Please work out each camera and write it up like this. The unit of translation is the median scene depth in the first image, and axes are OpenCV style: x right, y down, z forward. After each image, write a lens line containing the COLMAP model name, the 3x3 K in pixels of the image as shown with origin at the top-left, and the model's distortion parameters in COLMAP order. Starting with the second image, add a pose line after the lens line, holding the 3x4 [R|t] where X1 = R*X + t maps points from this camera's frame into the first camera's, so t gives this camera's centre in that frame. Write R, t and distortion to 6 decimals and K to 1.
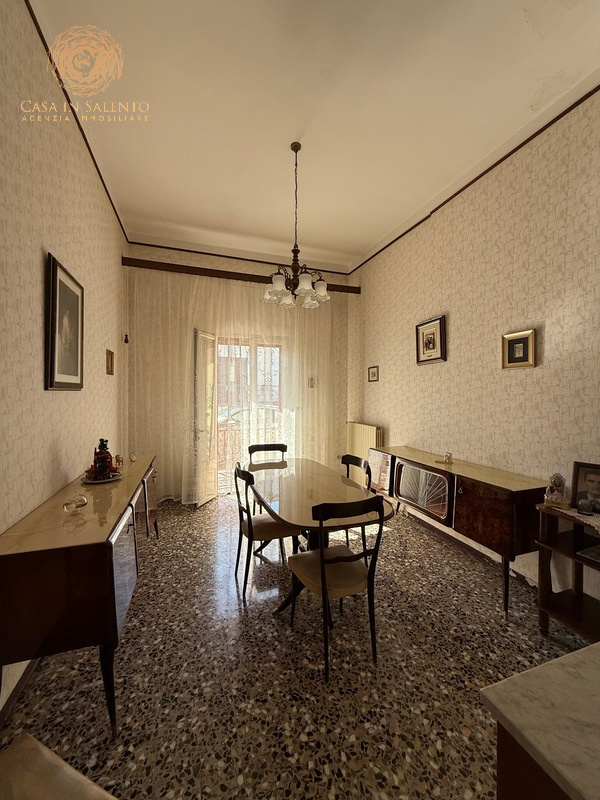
lens RADIAL K [[317.4, 0, 301.4], [0, 317.4, 397.4], [0, 0, 1]] dist [0.000506, 0.000365]
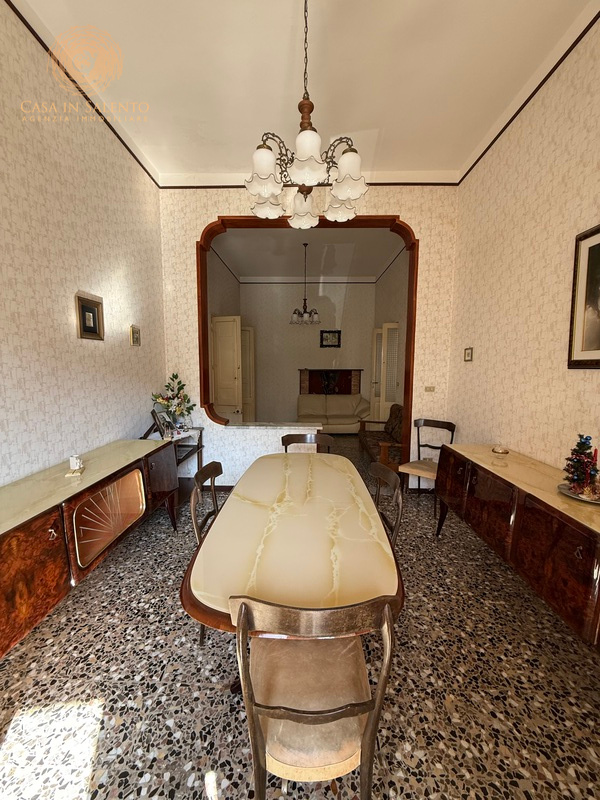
lens RADIAL K [[317.4, 0, 300.2], [0, 317.4, 399.0], [0, 0, 1]] dist [0.000506, 0.000365]
pose [[-0.938053, -0.047028, 0.343285, -0.191510], [-0.007566, 0.993290, 0.115399, -0.022452], [-0.346409, 0.105653, -0.932115, 1.369466]]
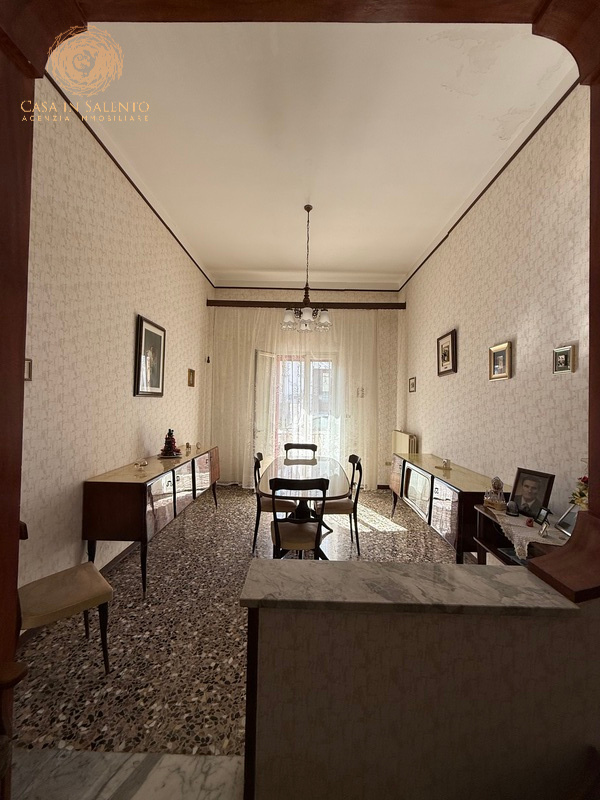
lens RADIAL K [[317.4, 0, 301.5], [0, 317.4, 397.7], [0, 0, 1]] dist [0.000506, 0.000365]
pose [[0.941035, 0.008873, -0.338192, 0.344831], [-0.019645, 0.999402, -0.028442, 0.008302], [0.337737, 0.033408, 0.940647, -0.159042]]
